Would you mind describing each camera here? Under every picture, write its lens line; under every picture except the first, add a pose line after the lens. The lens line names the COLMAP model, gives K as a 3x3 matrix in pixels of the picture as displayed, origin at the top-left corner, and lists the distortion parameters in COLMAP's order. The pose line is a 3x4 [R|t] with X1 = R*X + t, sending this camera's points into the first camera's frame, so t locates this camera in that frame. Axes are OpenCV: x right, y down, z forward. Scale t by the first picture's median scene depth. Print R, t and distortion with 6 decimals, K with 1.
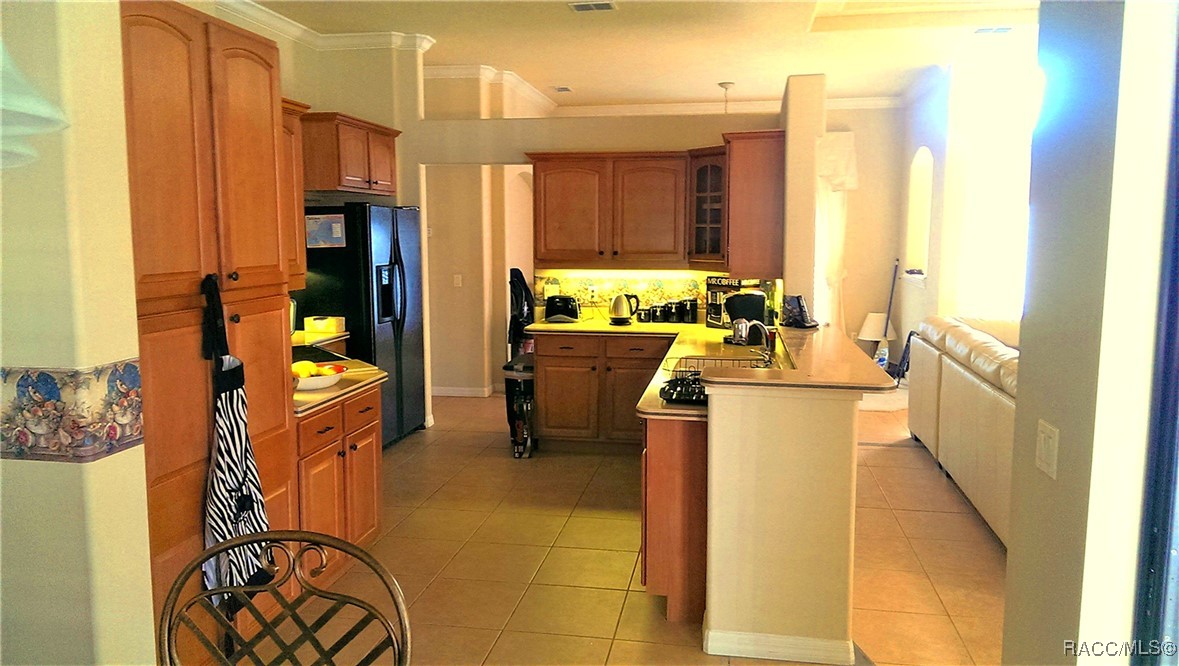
lens RADIAL K [[848.1, 0, 589.5], [0, 848.1, 333.0], [0, 0, 1]] dist [0.006262, 0.000584]
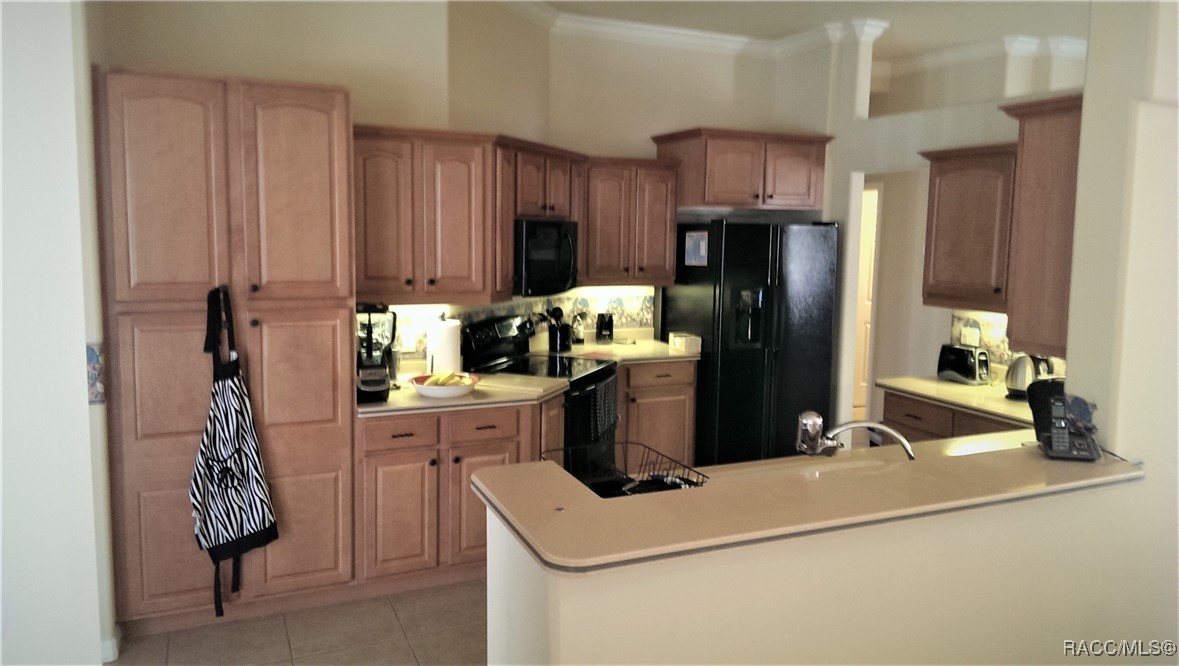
lens RADIAL K [[848.1, 0, 589.5], [0, 848.1, 333.0], [0, 0, 1]] dist [0.006262, 0.000584]
pose [[0.556761, 0.109212, -0.823462, 0.431543], [-0.115307, 0.991883, 0.053587, -0.062489], [0.822631, 0.065115, 0.564835, 0.358299]]
